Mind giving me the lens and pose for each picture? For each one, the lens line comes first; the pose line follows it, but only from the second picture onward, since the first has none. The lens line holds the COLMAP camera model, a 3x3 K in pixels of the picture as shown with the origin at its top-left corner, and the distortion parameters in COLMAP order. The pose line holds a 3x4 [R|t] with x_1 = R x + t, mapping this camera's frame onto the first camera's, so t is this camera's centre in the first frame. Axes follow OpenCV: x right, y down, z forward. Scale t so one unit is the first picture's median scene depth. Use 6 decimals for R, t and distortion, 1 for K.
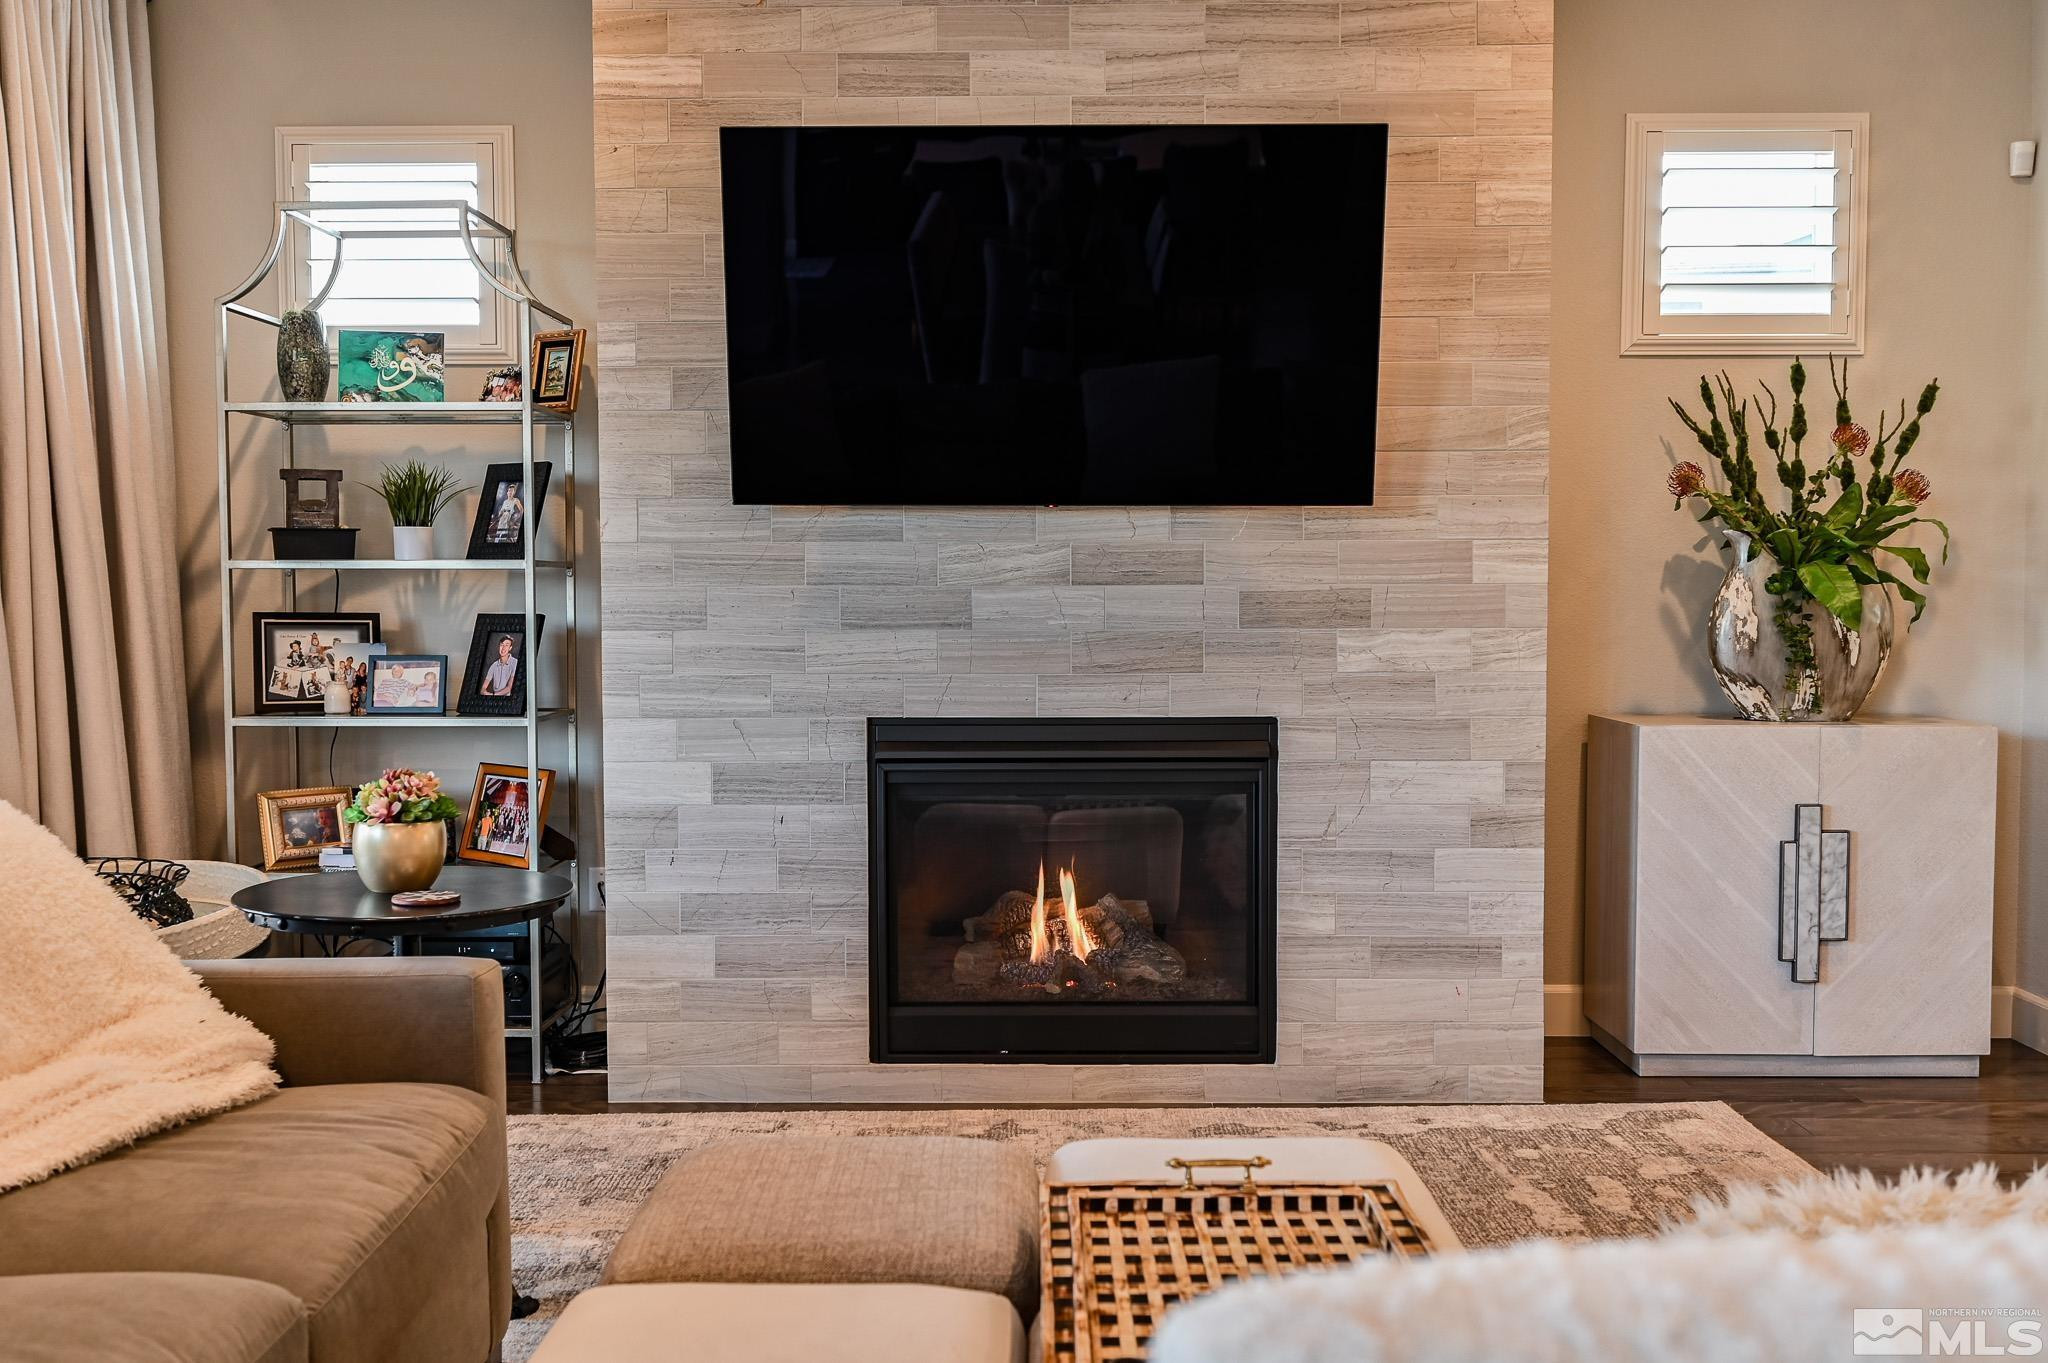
lens RADIAL K [[1813.1, 0, 1024.0], [0, 1813.1, 681.5], [0, 0, 1]] dist [0.000938, 0.006204]
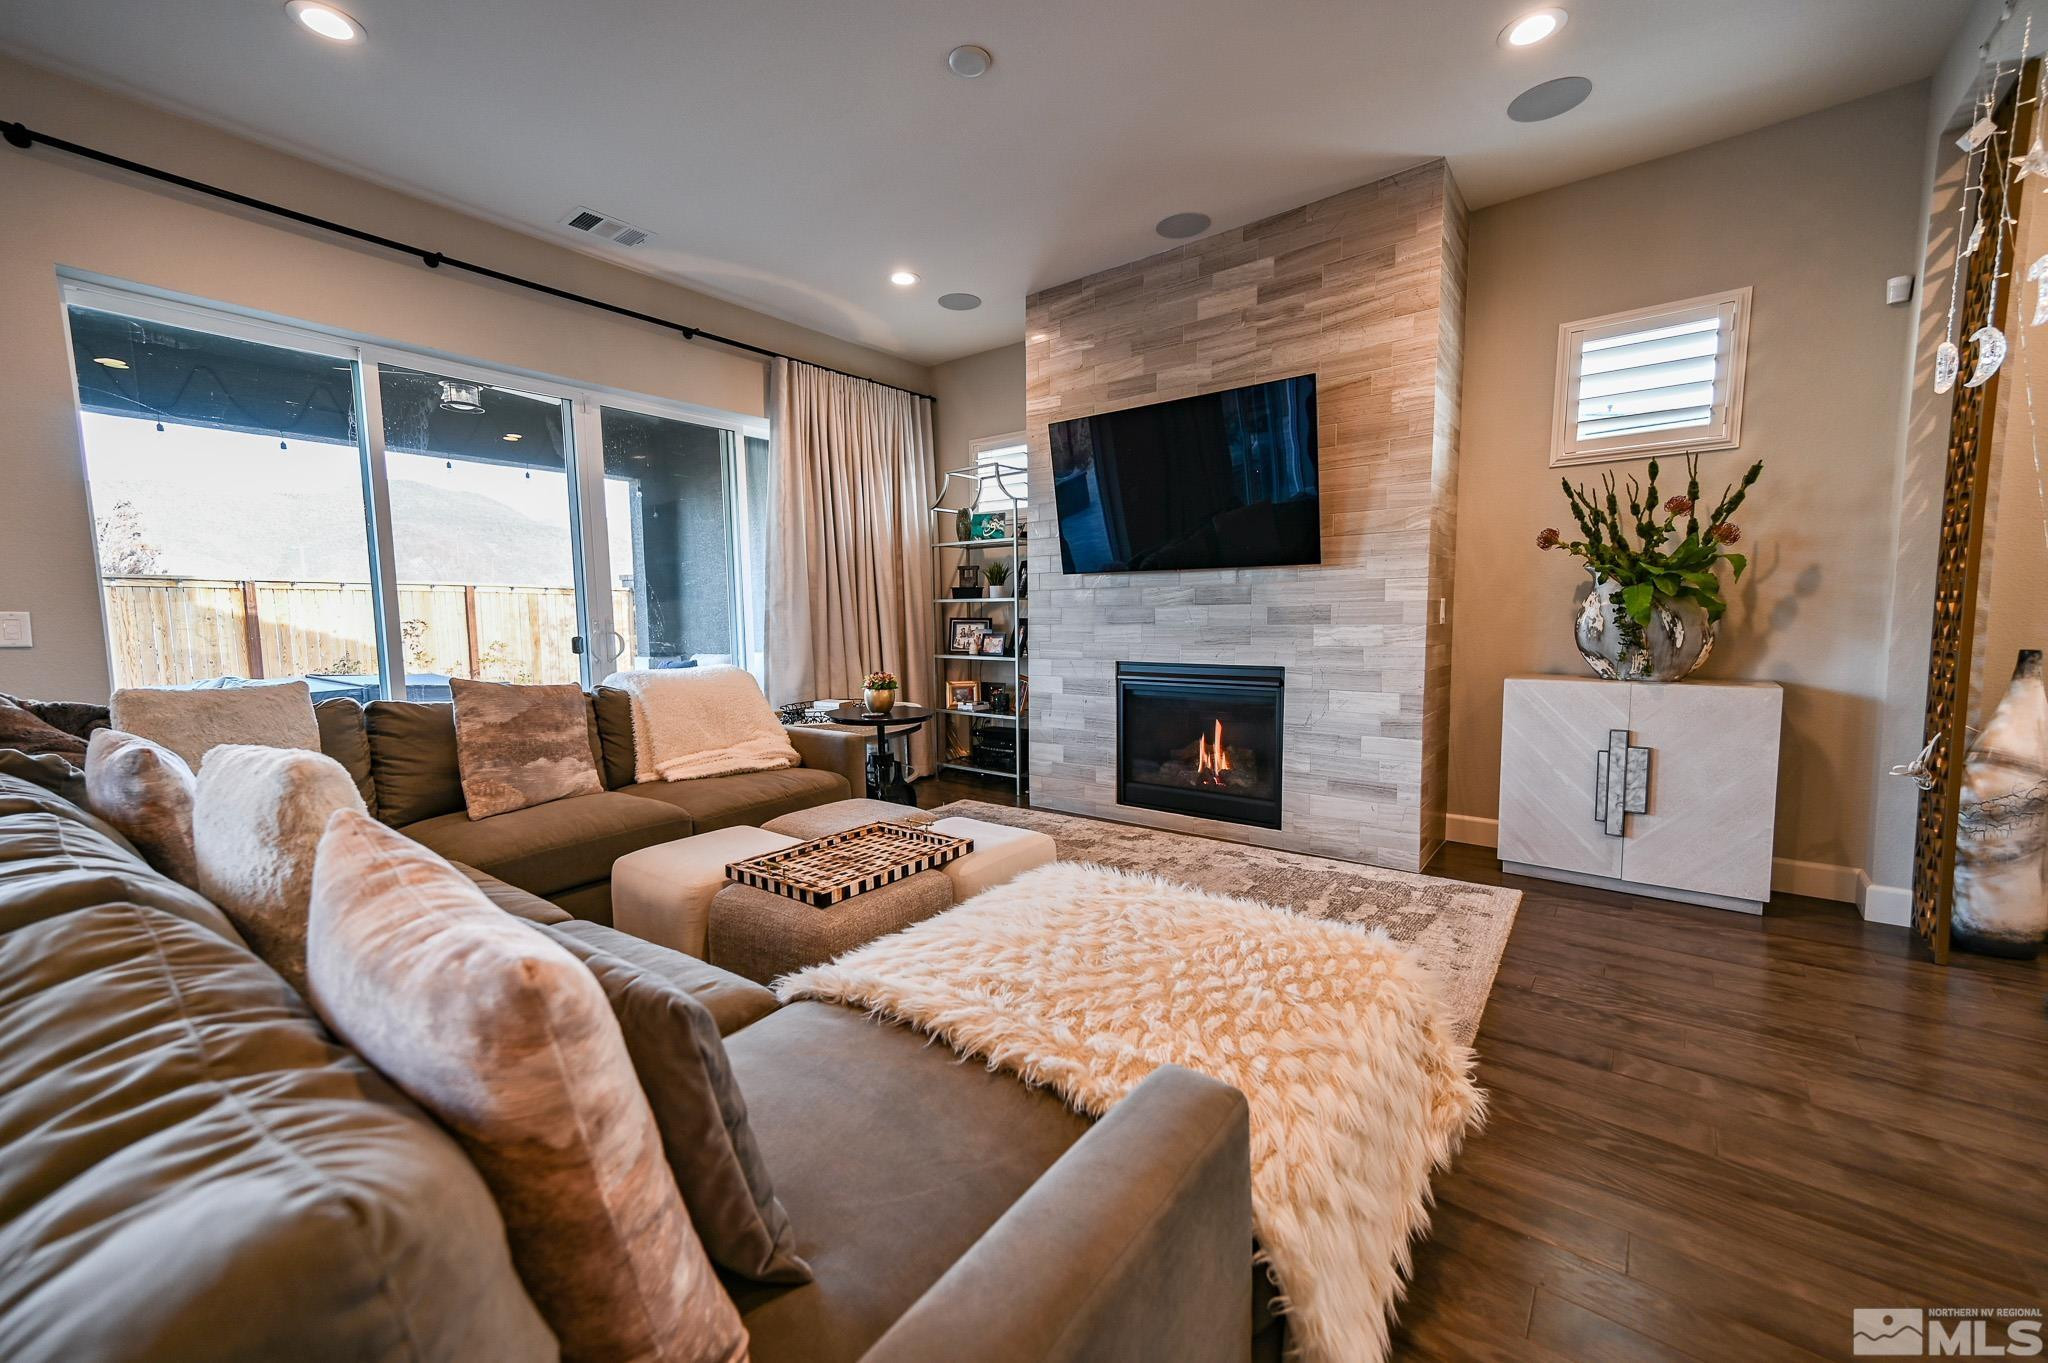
lens RADIAL K [[813.5, 0, 1017.8], [0, 813.5, 681.7], [0, 0, 1]] dist [0.027997, 0.000464]
pose [[0.793246, 0.045371, -0.607208, 0.466654], [-0.019699, 0.998610, 0.048882, -0.003175], [0.608582, -0.026815, 0.793038, 0.062208]]
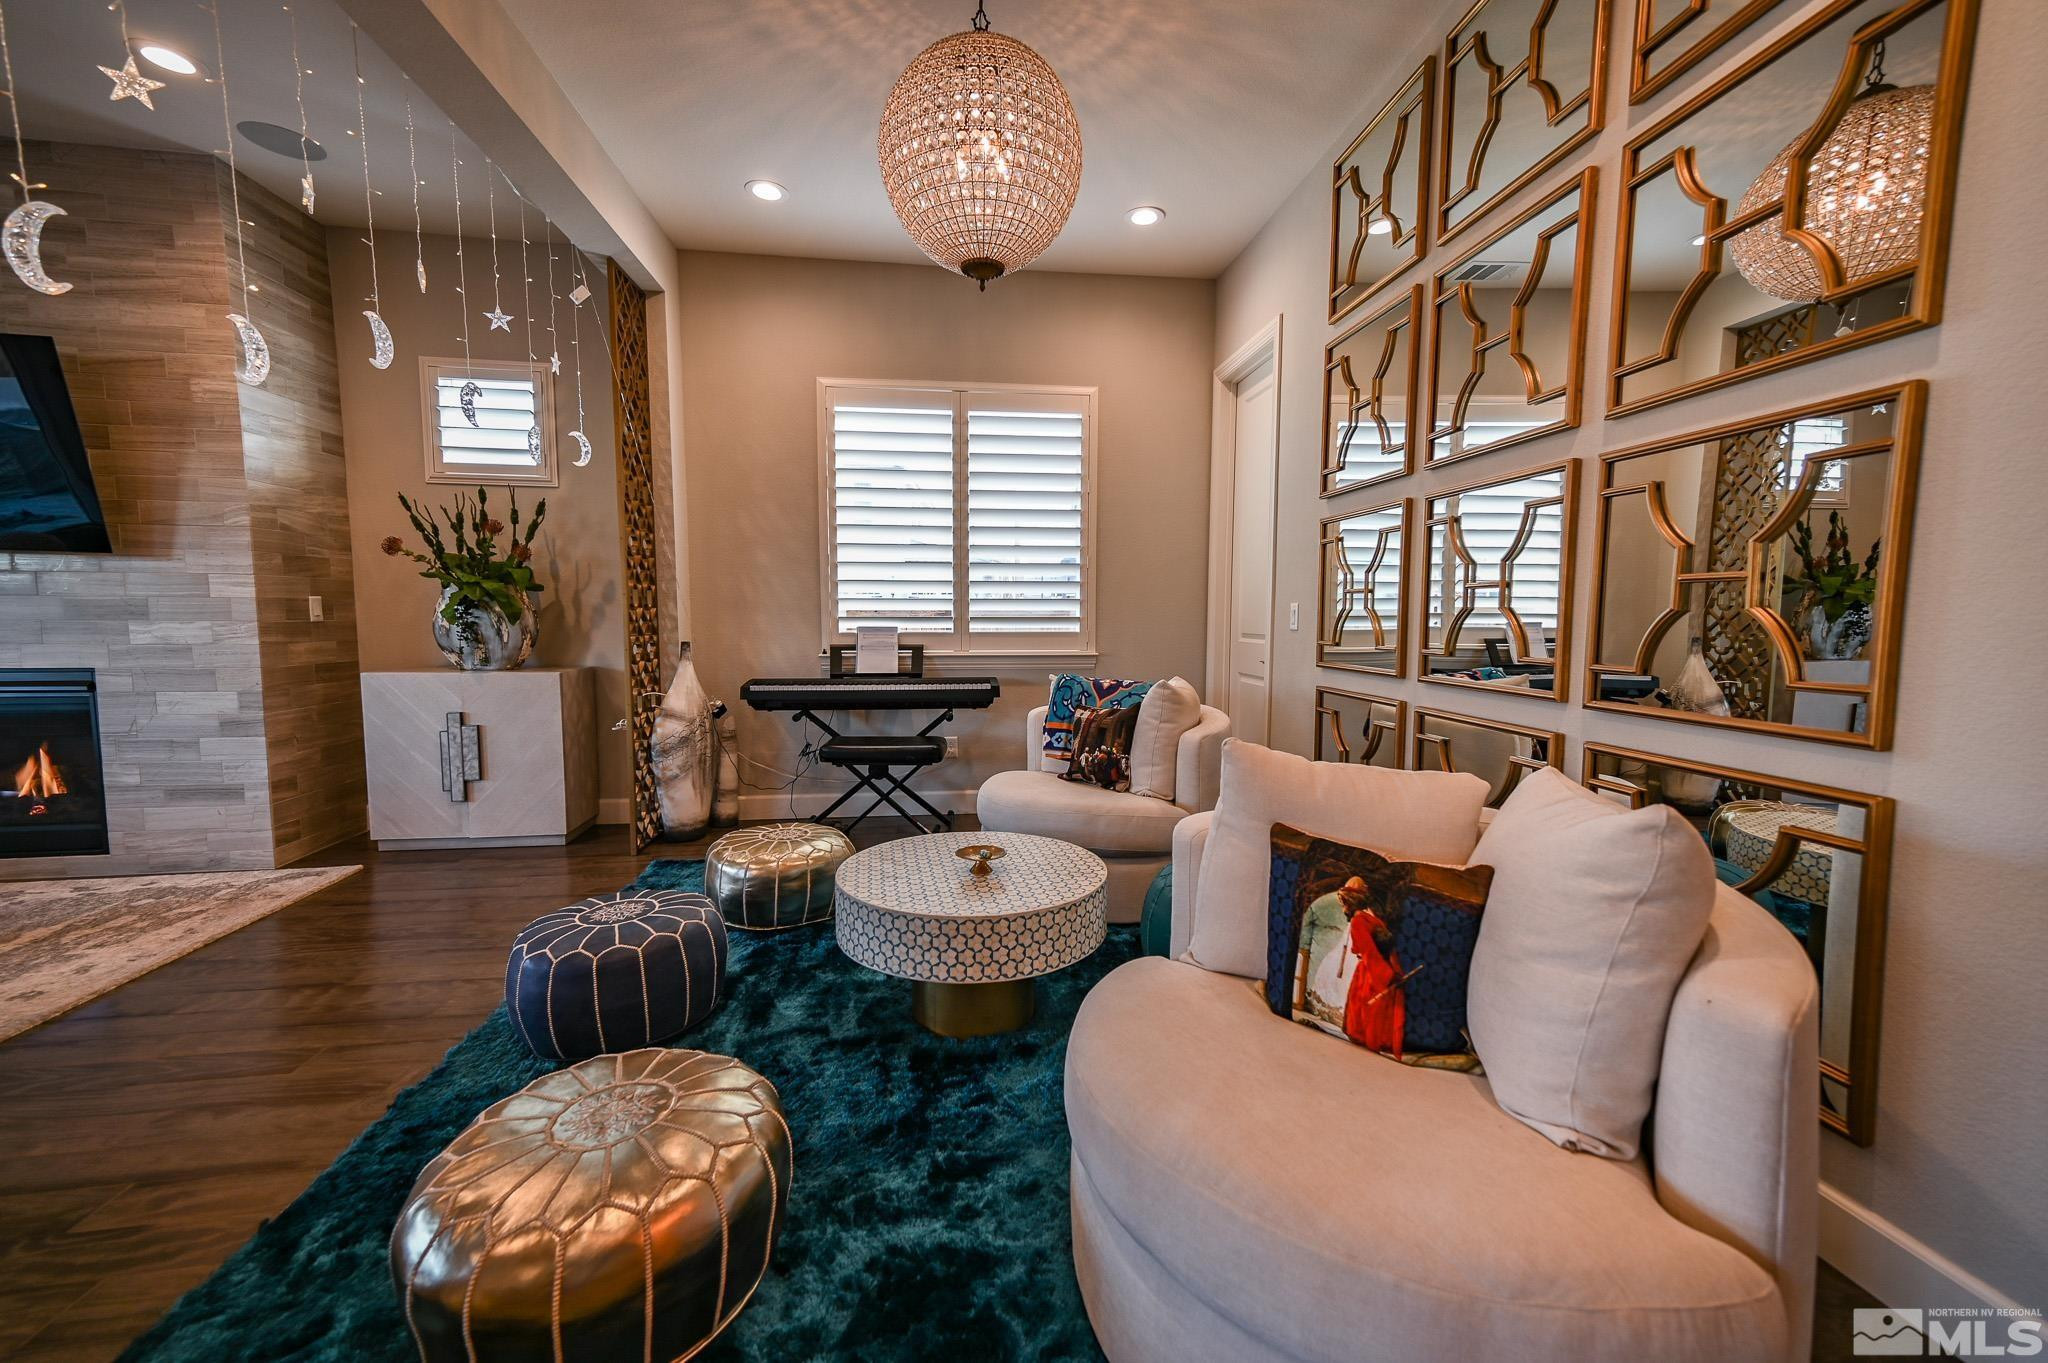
lens RADIAL K [[813.5, 0, 1017.8], [0, 813.5, 681.7], [0, 0, 1]] dist [0.027997, 0.000464]
pose [[0.991882, -0.002329, 0.127139, 0.956110], [-0.002765, 0.999201, 0.039879, -0.003362], [-0.127130, -0.039907, 0.991083, 0.032457]]
